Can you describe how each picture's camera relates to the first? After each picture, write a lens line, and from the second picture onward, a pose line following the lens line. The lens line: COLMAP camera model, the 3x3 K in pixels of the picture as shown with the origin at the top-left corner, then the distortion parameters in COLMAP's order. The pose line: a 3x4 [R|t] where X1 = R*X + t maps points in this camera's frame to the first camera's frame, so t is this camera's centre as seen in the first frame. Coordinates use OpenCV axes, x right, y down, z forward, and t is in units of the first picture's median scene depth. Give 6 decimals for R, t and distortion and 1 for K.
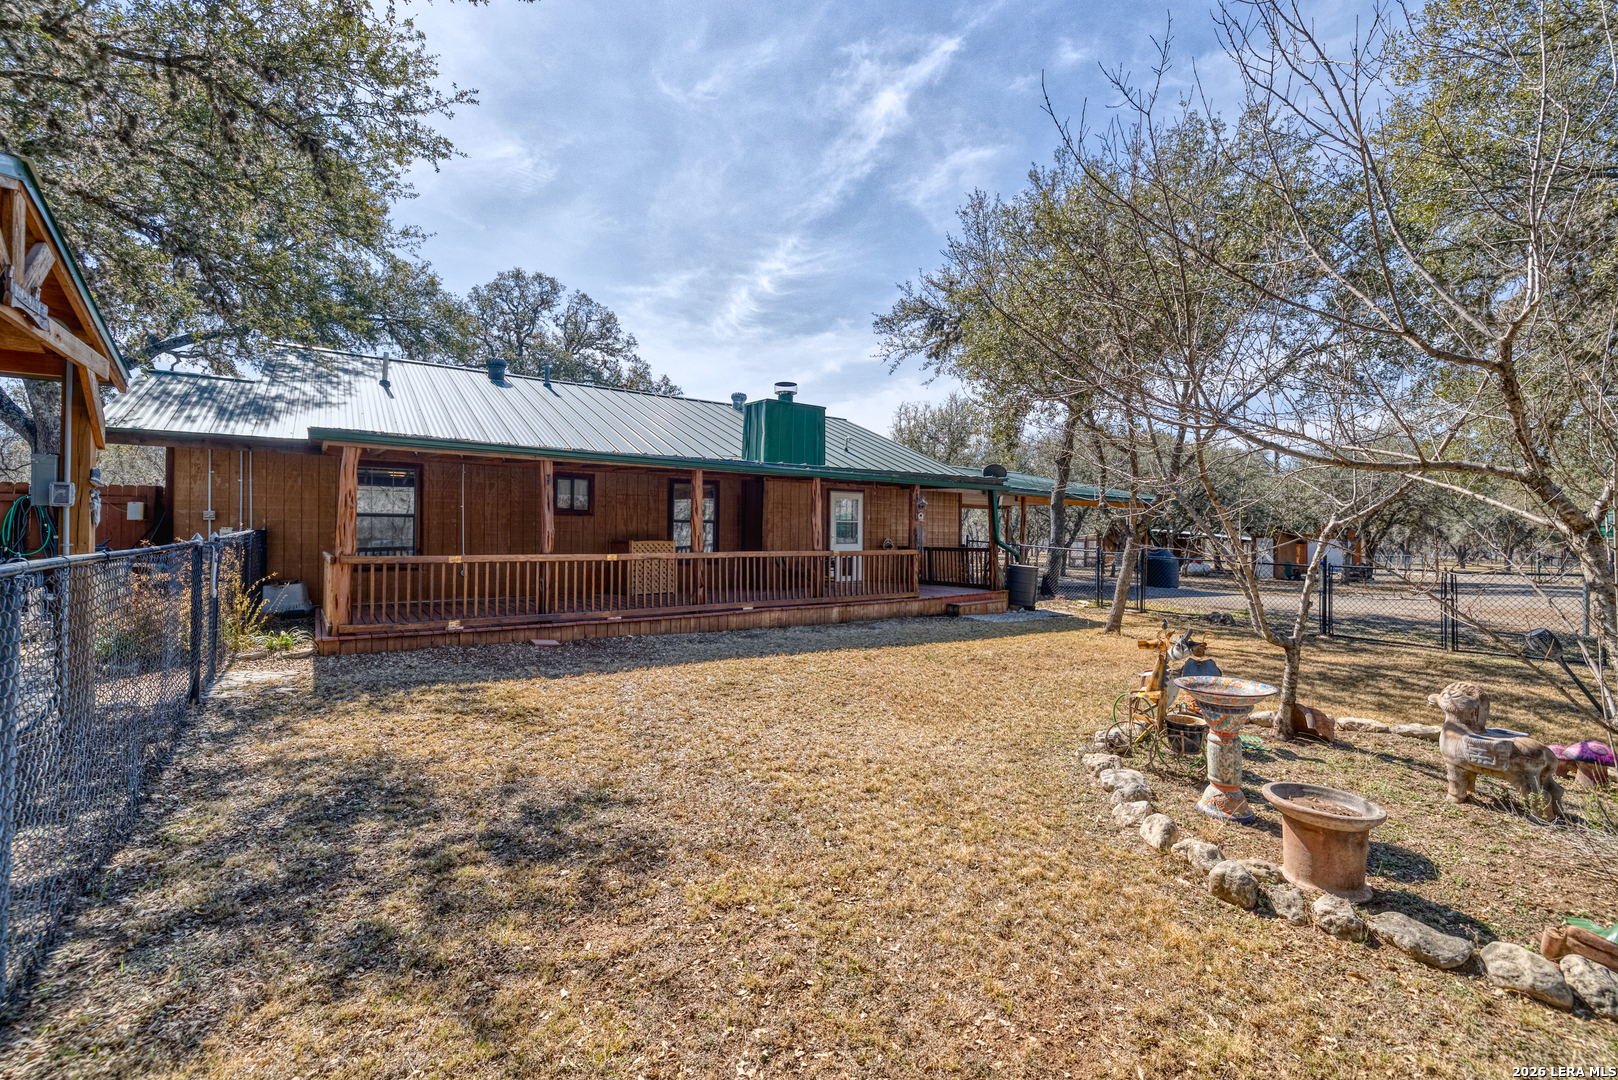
lens RADIAL K [[696.4, 0, 918.7], [0, 696.4, 540.0], [0, 0, 1]] dist [-0.000783, -0.000147]
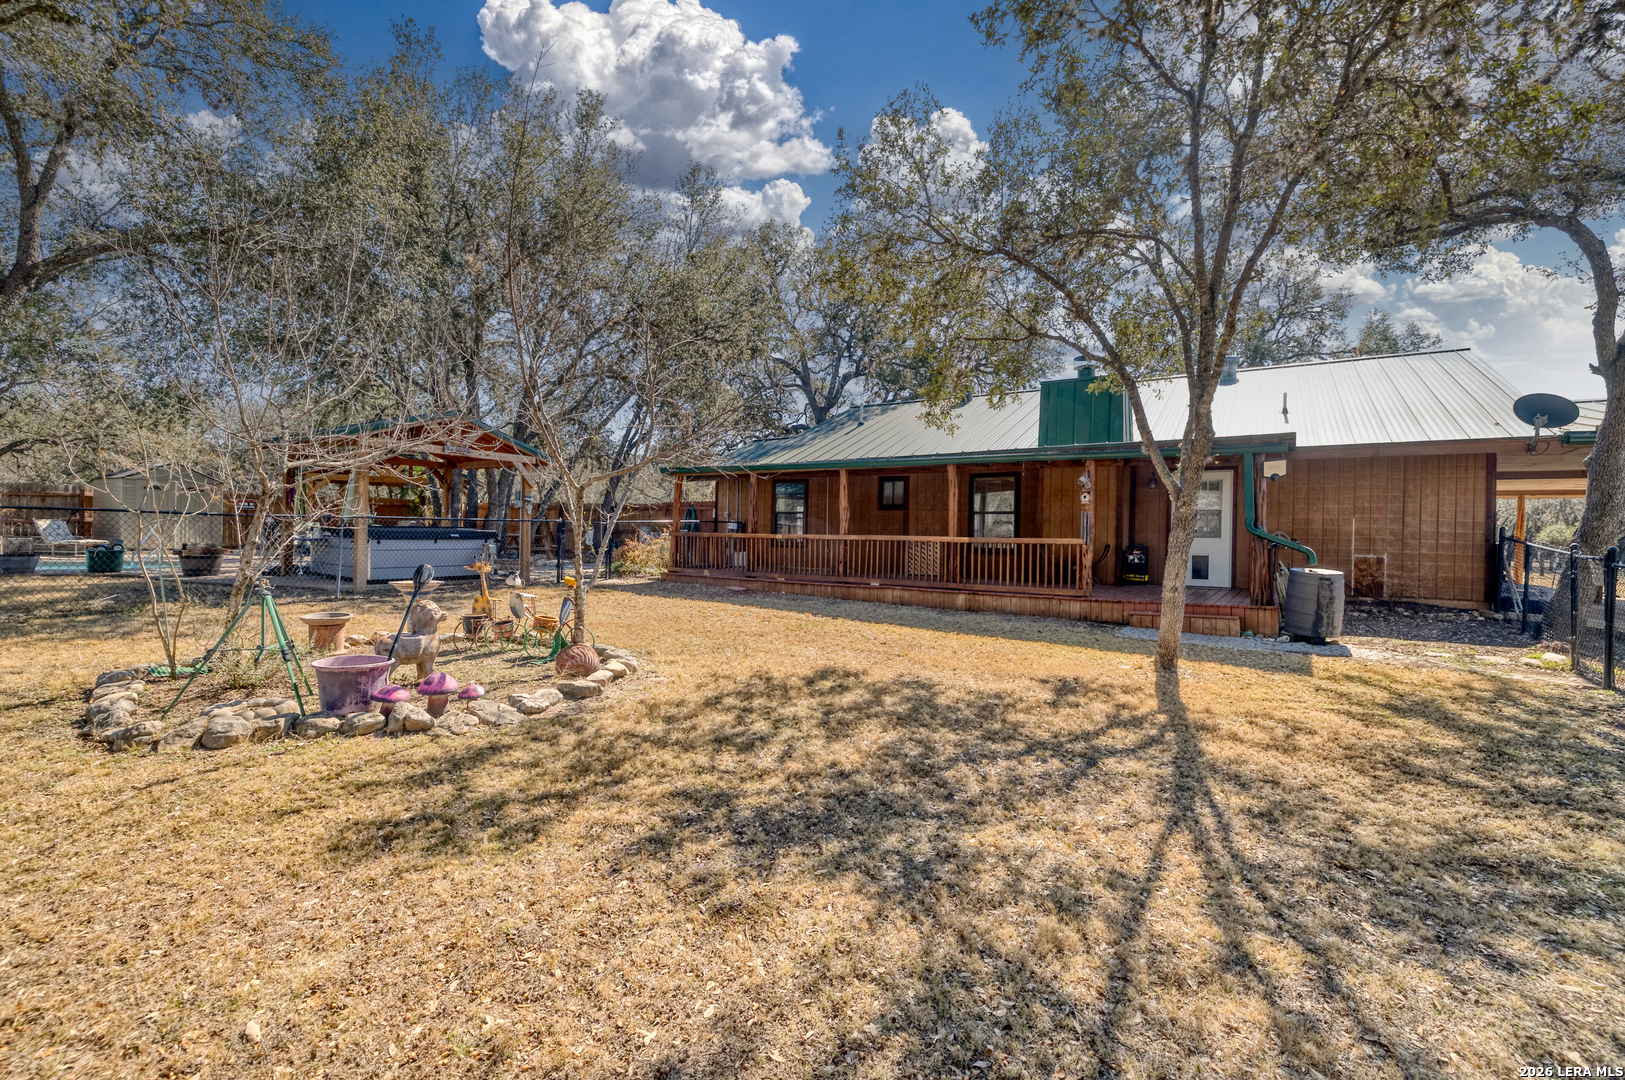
lens RADIAL K [[682.6, 0, 814.1], [0, 682.6, 531.9], [0, 0, 1]] dist [-0.000444, -0.000492]
pose [[0.307343, 0.006603, -0.951576, 0.685783], [-0.006607, 0.999967, 0.004804, 0.005329], [0.951576, 0.004810, 0.307376, 0.470389]]
